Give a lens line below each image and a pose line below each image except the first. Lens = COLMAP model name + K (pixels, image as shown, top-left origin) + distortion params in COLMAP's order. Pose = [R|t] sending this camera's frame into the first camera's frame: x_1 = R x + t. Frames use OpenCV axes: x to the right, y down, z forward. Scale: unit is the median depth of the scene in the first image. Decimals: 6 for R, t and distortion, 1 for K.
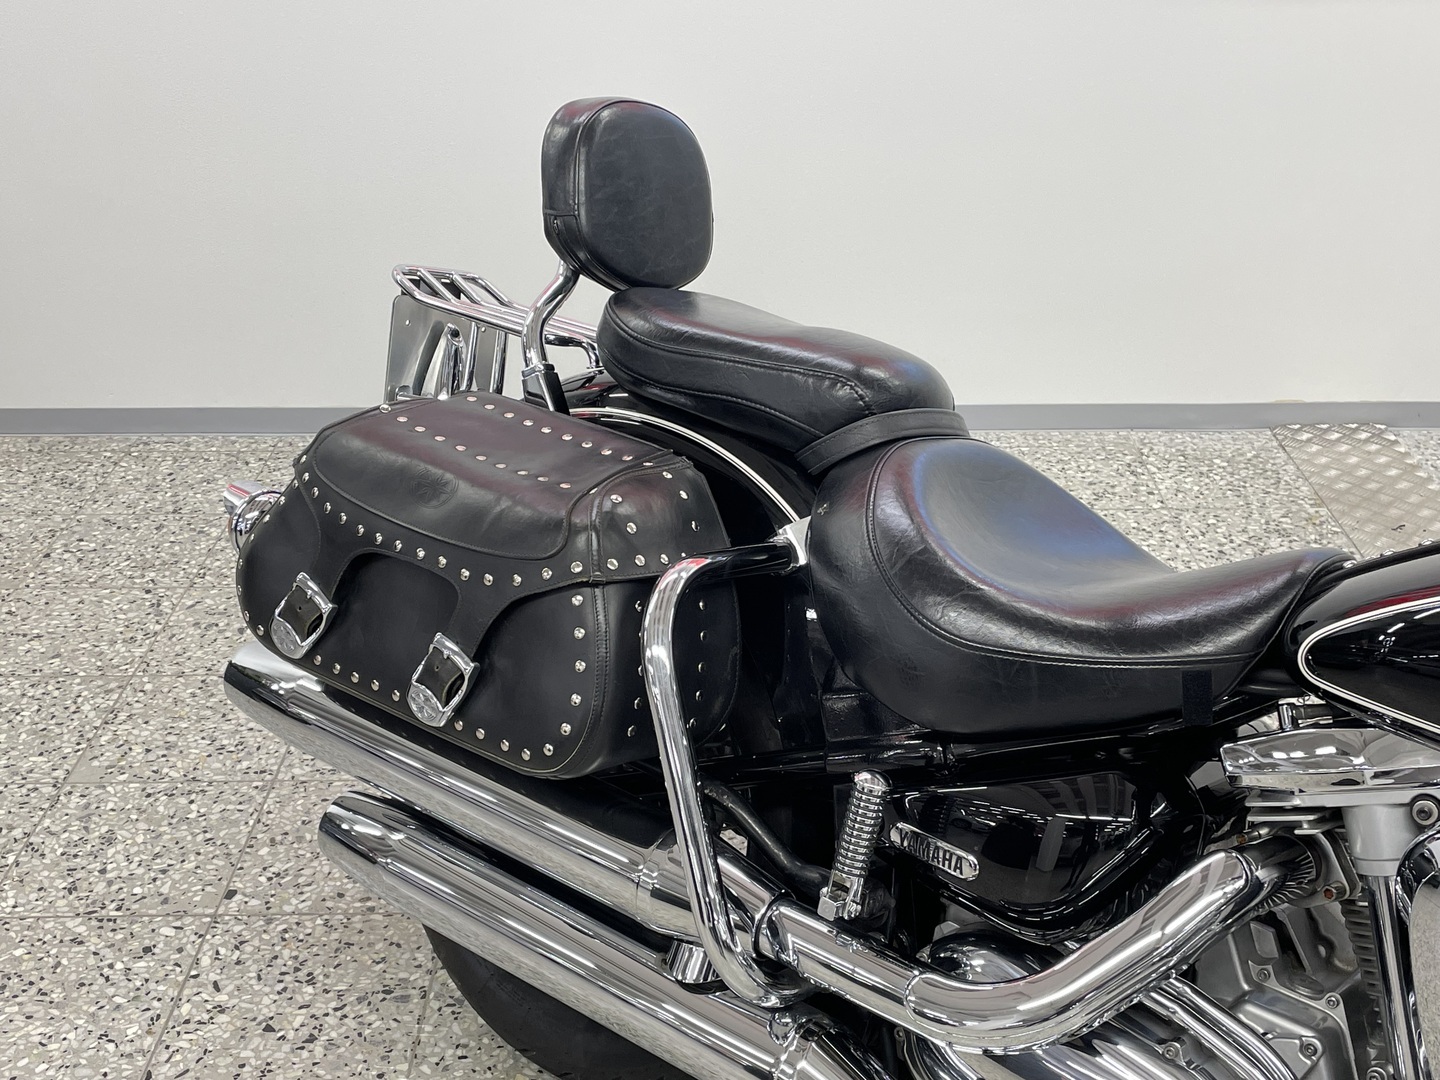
lens RADIAL K [[1667.4, 0, 704.1], [0, 1667.4, 521.5], [0, 0, 1]] dist [0.101621, -0.177054]
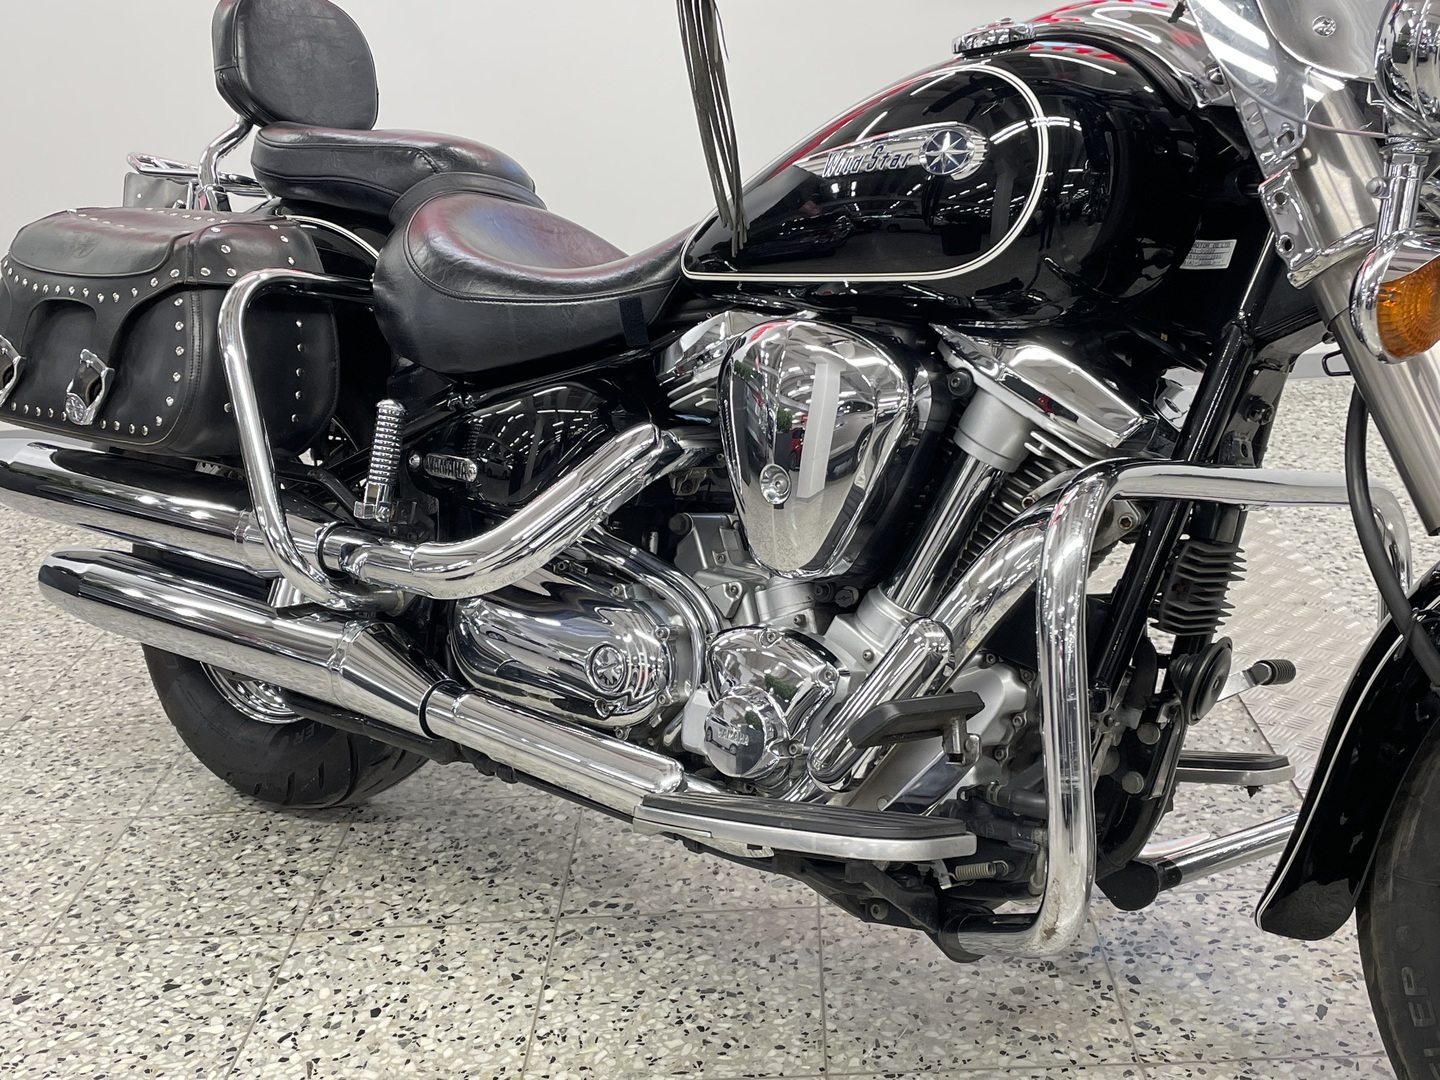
lens RADIAL K [[1717.5, 0, 721.8], [0, 1717.5, 562.0], [0, 0, 1]] dist [0.119370, -0.203381]
pose [[0.997273, -0.050174, -0.054115, 0.324715], [0.043085, 0.991217, -0.125033, 0.348641], [0.059913, 0.122361, 0.990676, -0.207006]]
